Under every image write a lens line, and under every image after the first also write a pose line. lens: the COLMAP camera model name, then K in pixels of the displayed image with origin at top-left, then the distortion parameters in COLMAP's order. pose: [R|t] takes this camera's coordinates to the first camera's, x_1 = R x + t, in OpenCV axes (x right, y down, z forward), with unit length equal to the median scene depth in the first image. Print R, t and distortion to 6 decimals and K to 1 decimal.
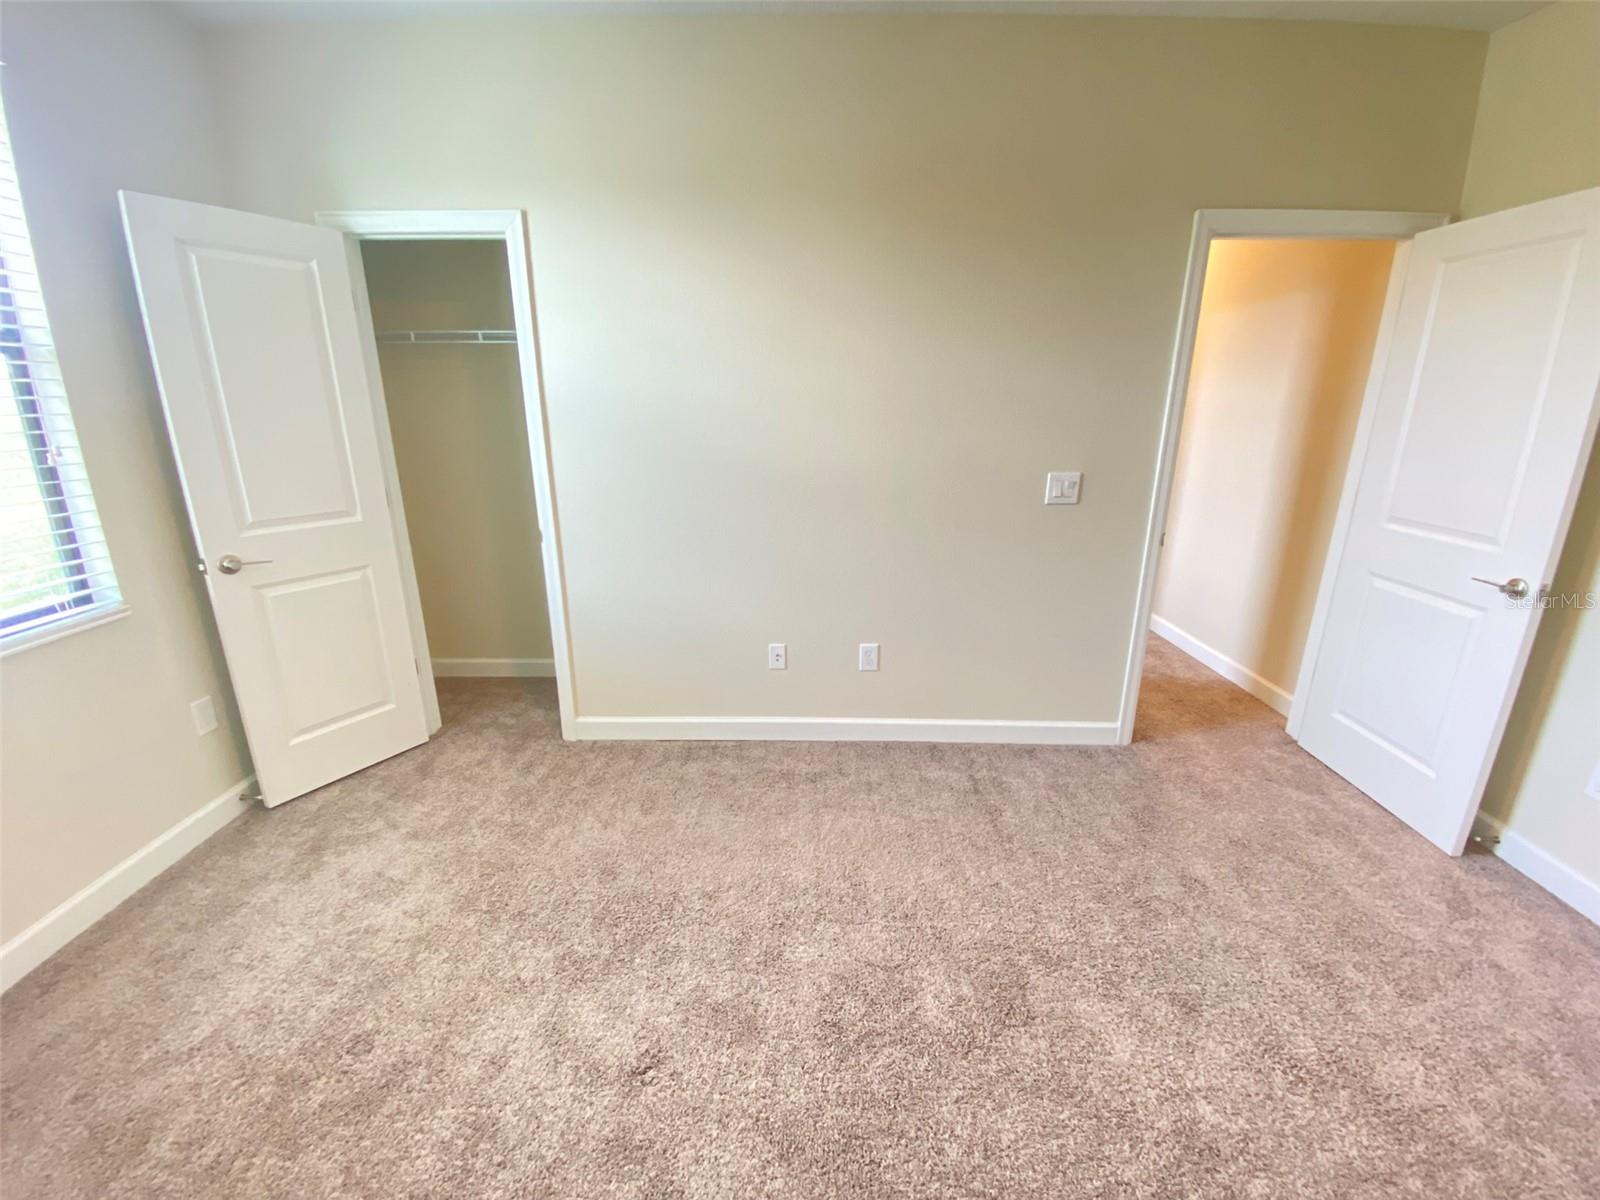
lens RADIAL K [[648.7, 0, 801.7], [0, 648.7, 600.1], [0, 0, 1]] dist [0.011942, -0.016030]
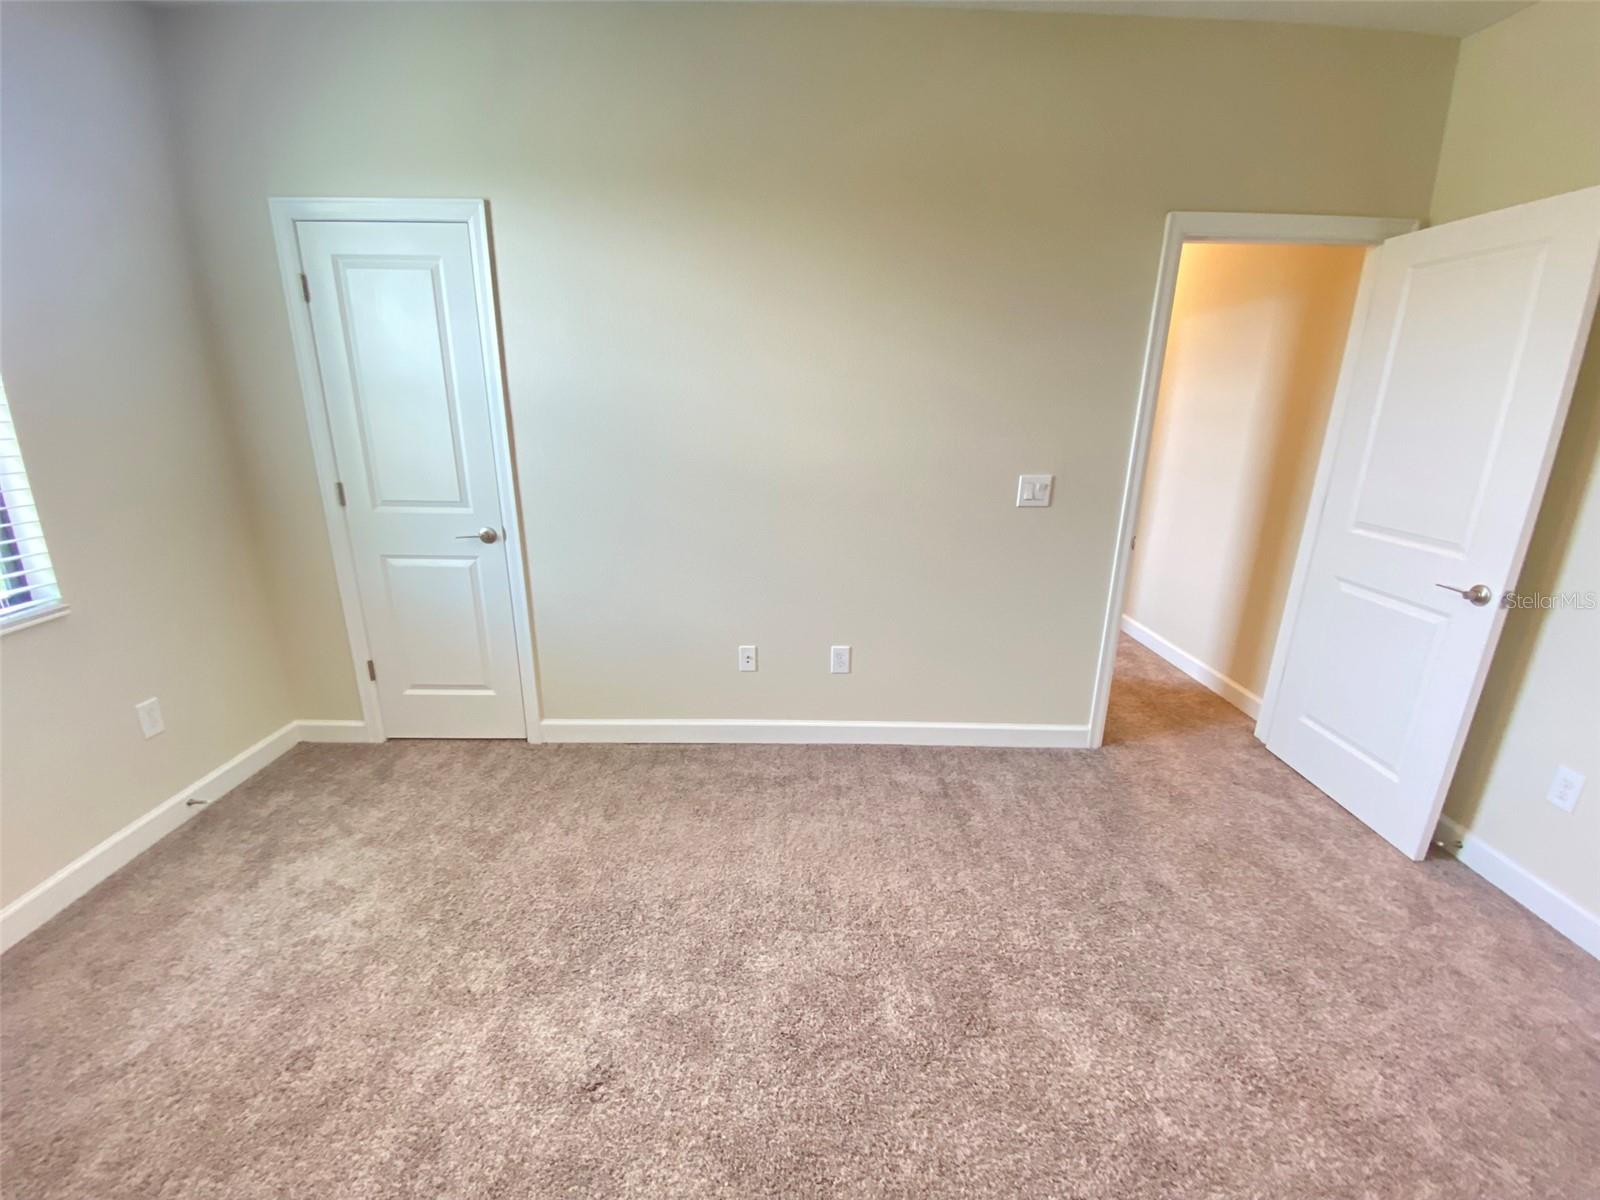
lens RADIAL K [[648.7, 0, 801.7], [0, 648.7, 600.1], [0, 0, 1]] dist [0.011942, -0.016030]
pose [[0.999710, 0.005989, 0.023318, 0.032057], [-0.006027, 0.999981, 0.001559, -0.005514], [-0.023308, -0.001699, 0.999727, 0.018379]]
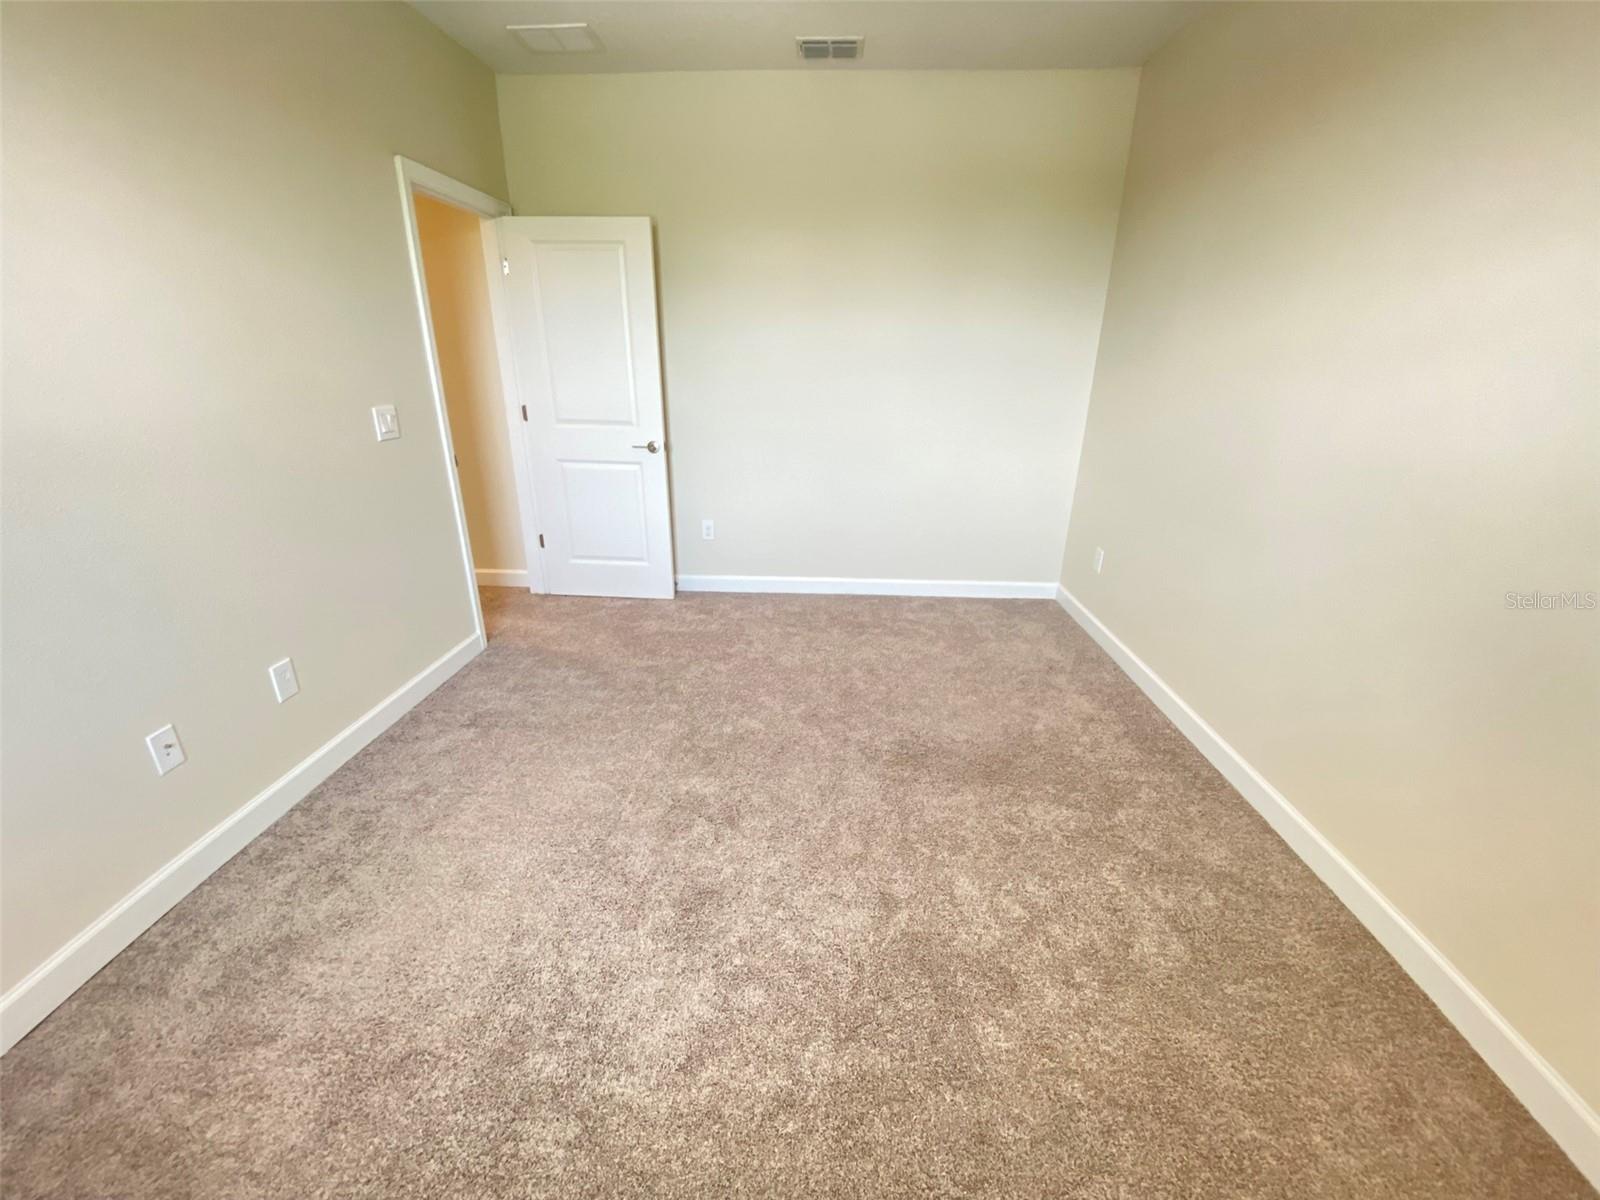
lens RADIAL K [[629.8, 0, 809.1], [0, 629.8, 608.3], [0, 0, 1]] dist [0.011315, -0.030668]
pose [[0.032145, -0.362636, 0.931376, -0.771532], [0.267337, 0.901025, 0.341592, -0.103906], [-0.963067, 0.238011, 0.125909, 0.473348]]
